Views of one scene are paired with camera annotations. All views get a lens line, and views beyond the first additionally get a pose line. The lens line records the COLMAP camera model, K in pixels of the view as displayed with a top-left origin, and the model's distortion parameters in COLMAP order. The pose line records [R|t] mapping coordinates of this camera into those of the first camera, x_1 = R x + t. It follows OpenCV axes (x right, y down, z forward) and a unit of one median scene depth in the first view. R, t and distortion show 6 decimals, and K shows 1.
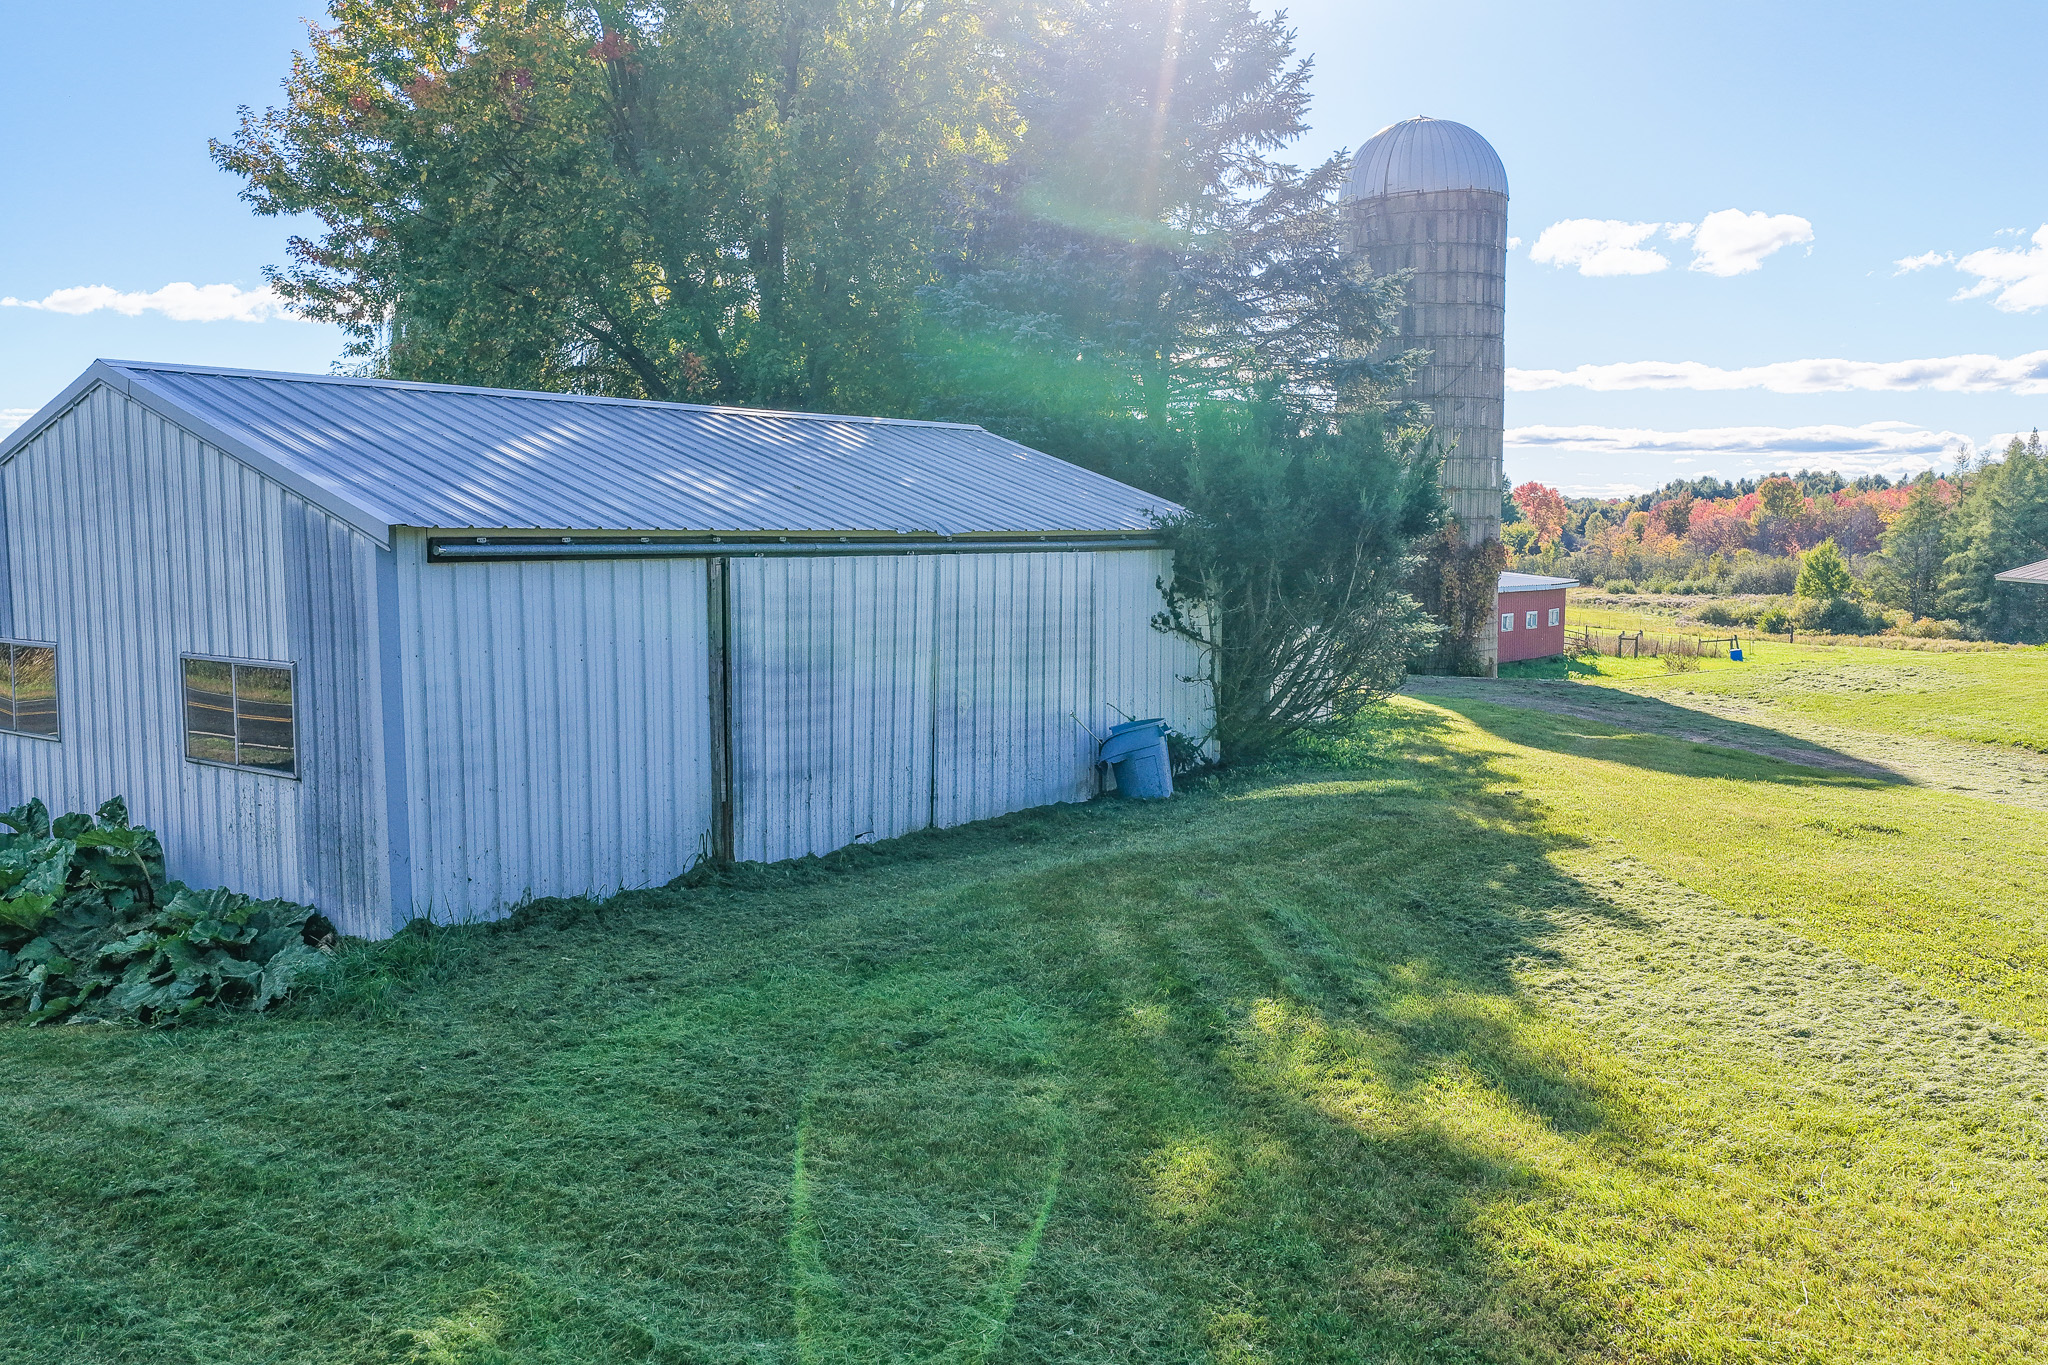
lens RADIAL K [[1710.6, 0, 1034.9], [0, 1710.6, 679.7], [0, 0, 1]] dist [-0.007372, 0.033648]
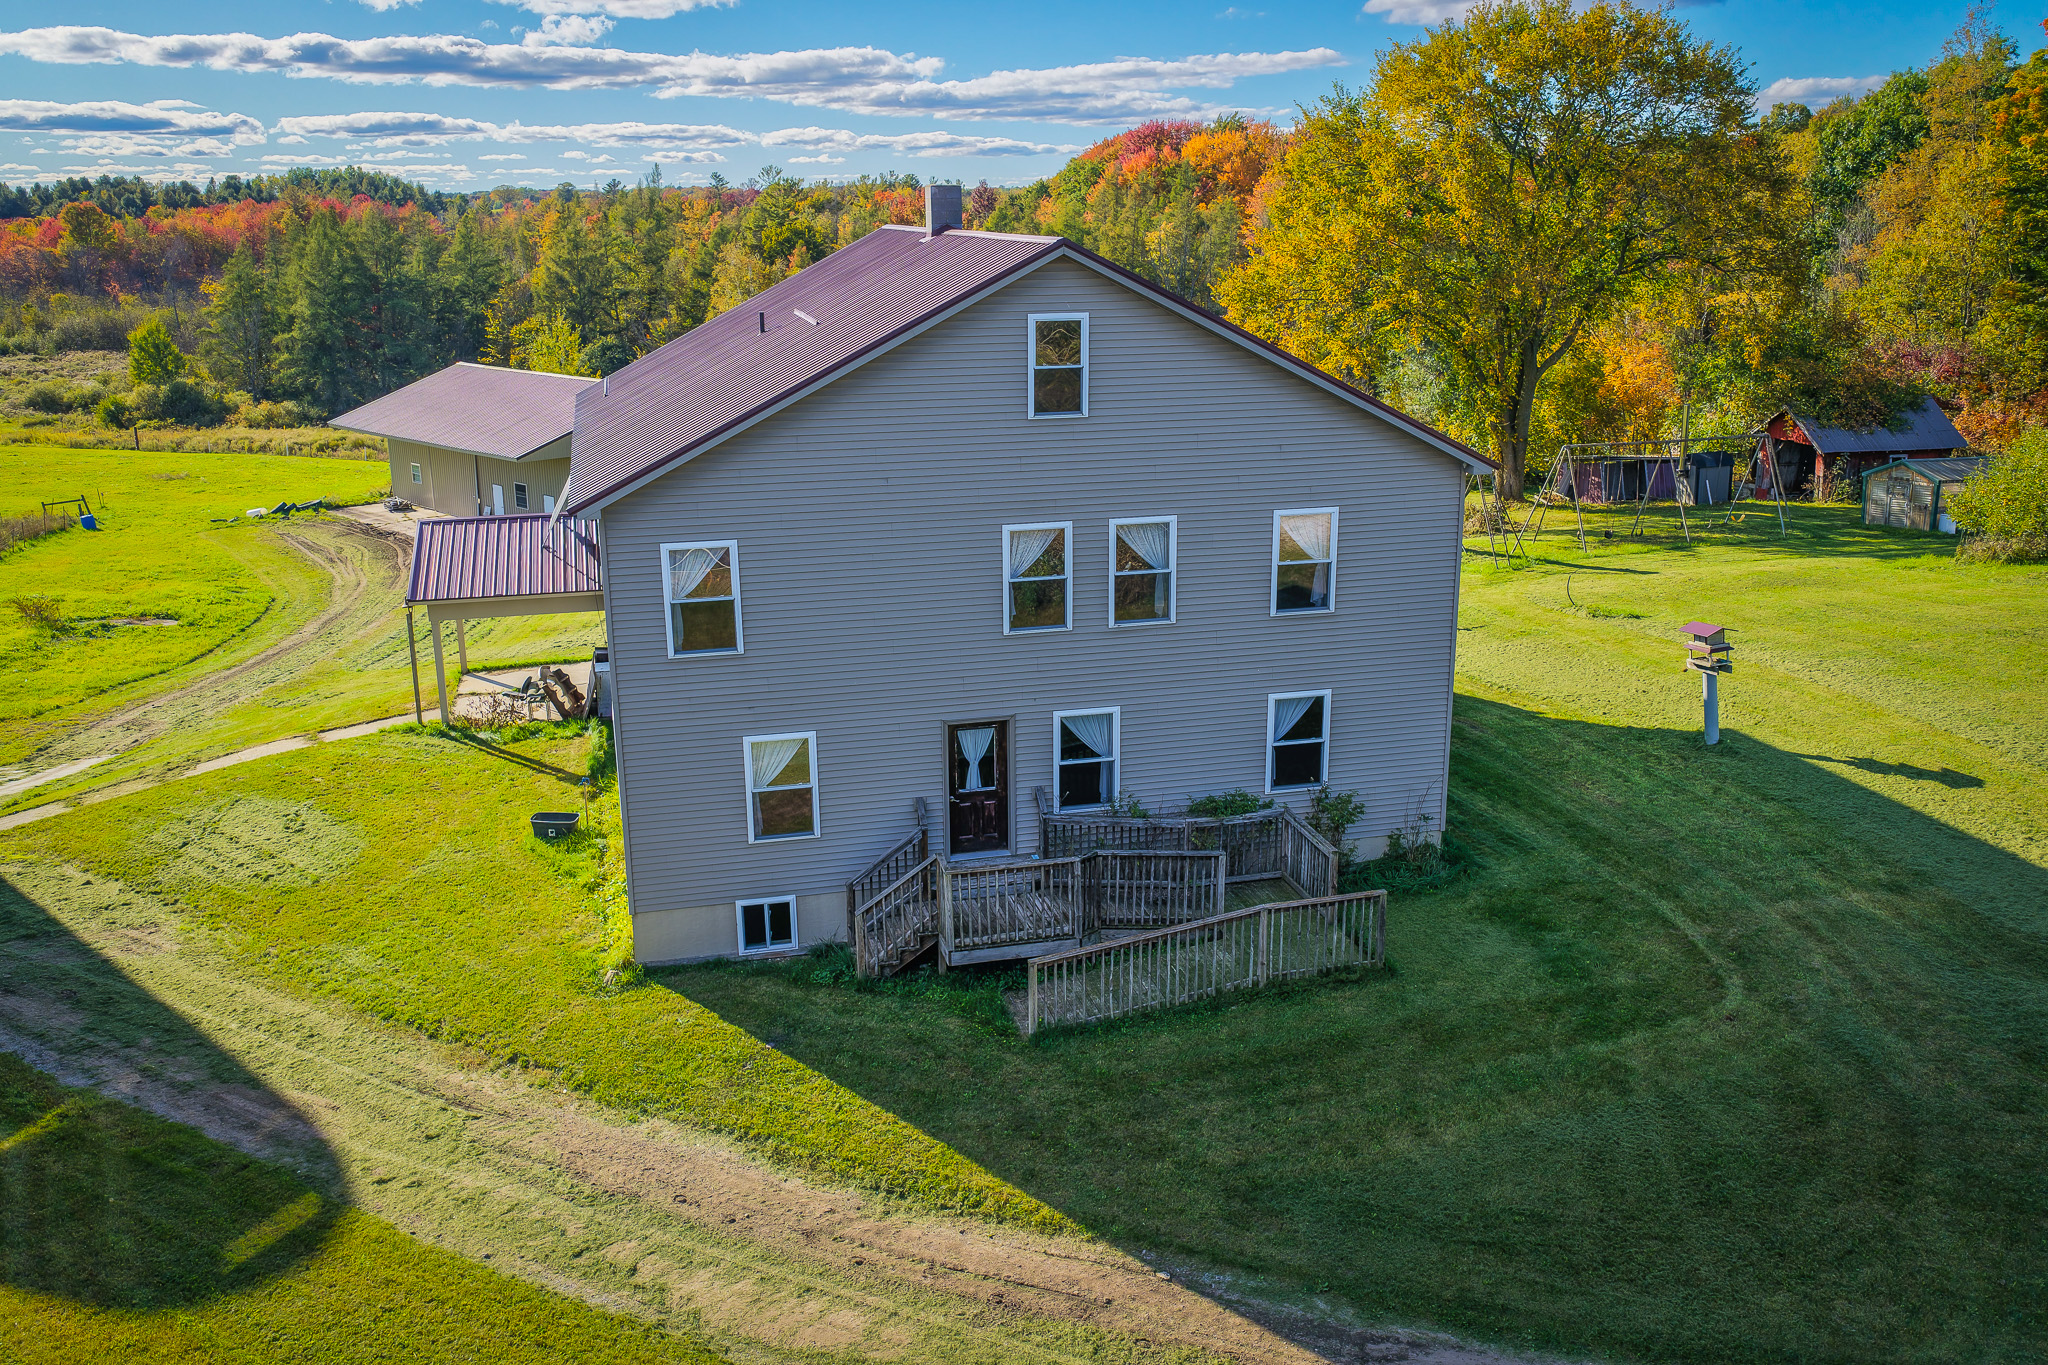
lens RADIAL K [[1710.6, 0, 1034.9], [0, 1710.6, 679.7], [0, 0, 1]] dist [-0.007372, 0.033648]
pose [[0.622146, -0.218814, 0.751701, 0.004008], [0.082673, 0.973142, 0.214849, -0.120739], [-0.778524, -0.071522, 0.623526, -0.015019]]
